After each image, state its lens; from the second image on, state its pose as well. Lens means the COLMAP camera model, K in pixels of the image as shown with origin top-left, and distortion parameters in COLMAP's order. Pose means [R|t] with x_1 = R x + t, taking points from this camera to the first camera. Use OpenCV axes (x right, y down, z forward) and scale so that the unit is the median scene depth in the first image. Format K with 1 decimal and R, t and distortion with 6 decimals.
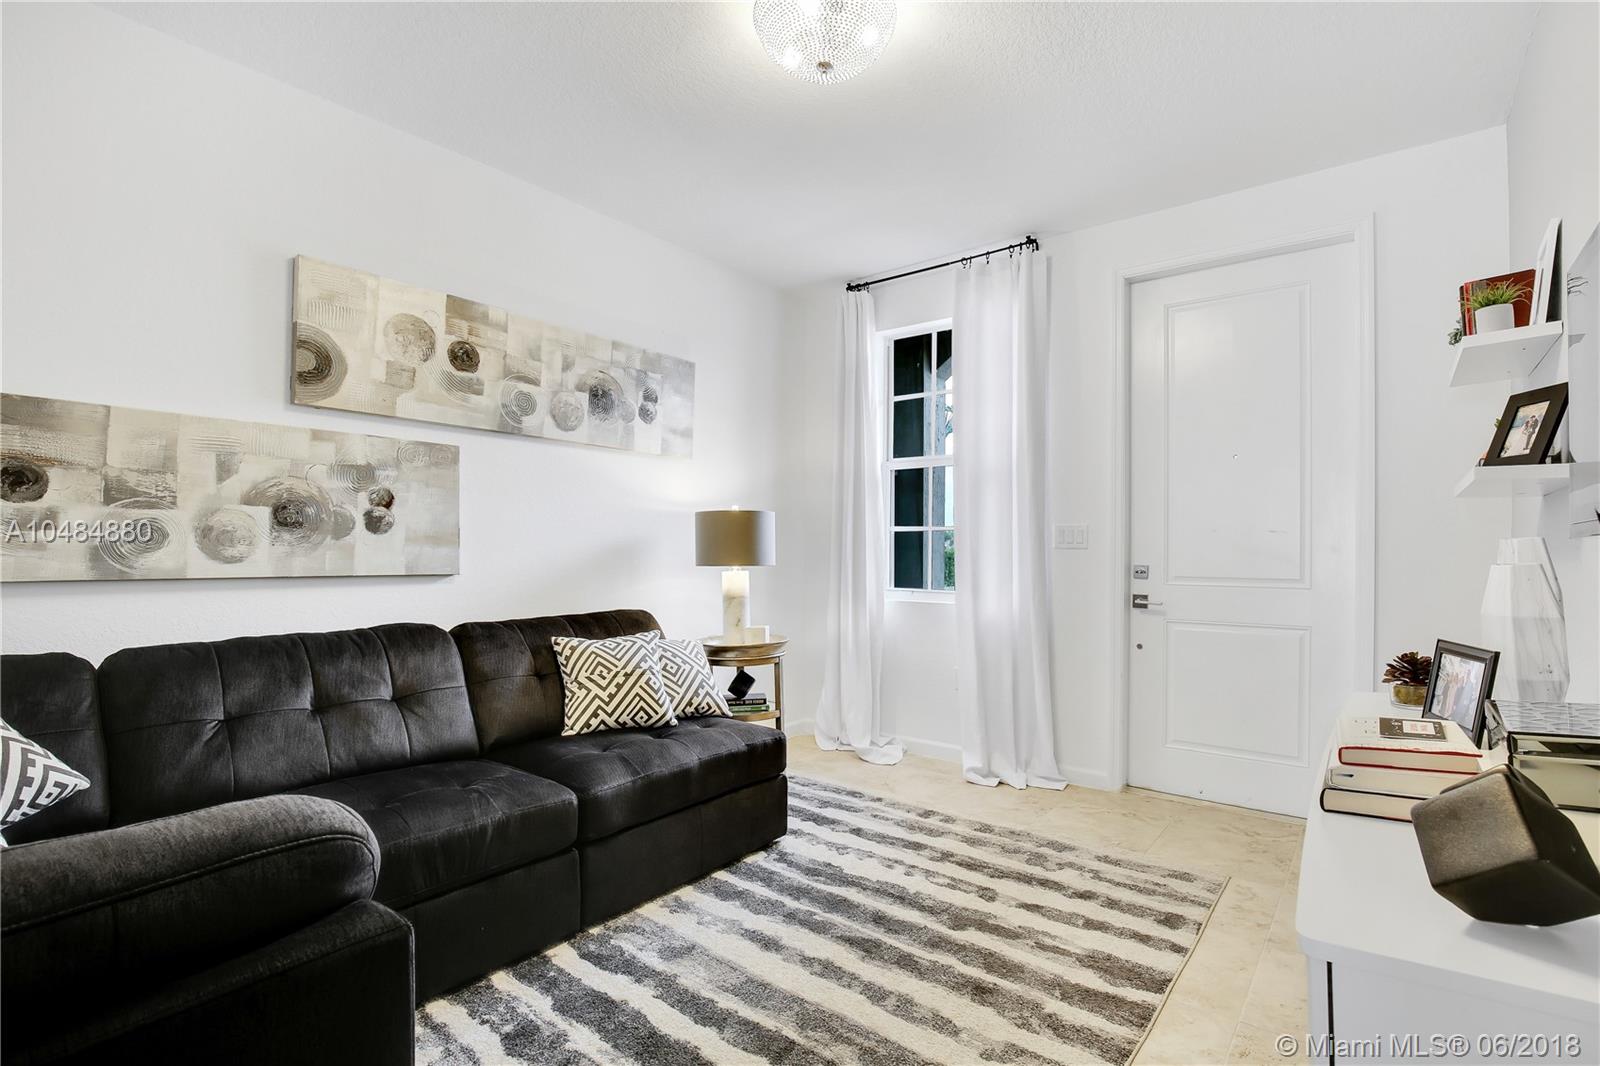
lens RADIAL K [[755.8, 0, 805.4], [0, 755.8, 540.7], [0, 0, 1]] dist [-0.028989, 0.000206]
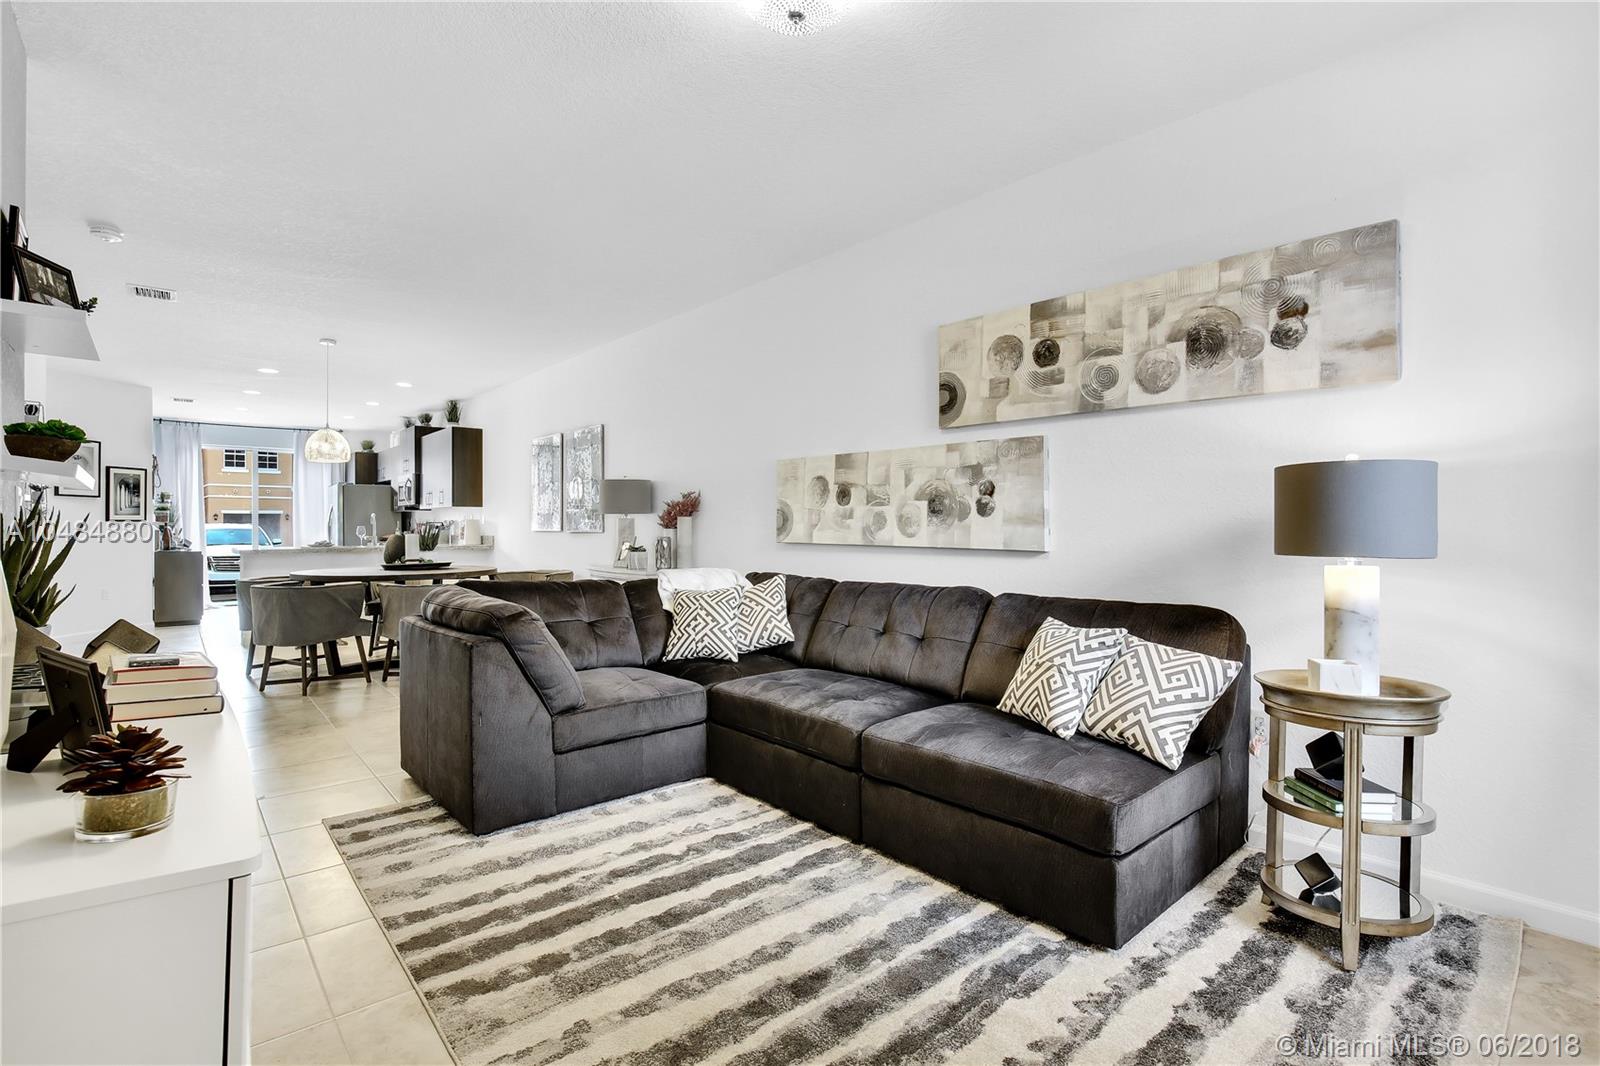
lens RADIAL K [[740.4, 0, 801.4], [0, 740.4, 522.2], [0, 0, 1]] dist [-0.023433, 0.000231]
pose [[-0.174826, -0.010214, -0.984546, 0.717924], [0.008589, 0.999892, -0.011898, 0.012533], [0.984562, -0.010536, -0.174719, 0.898070]]
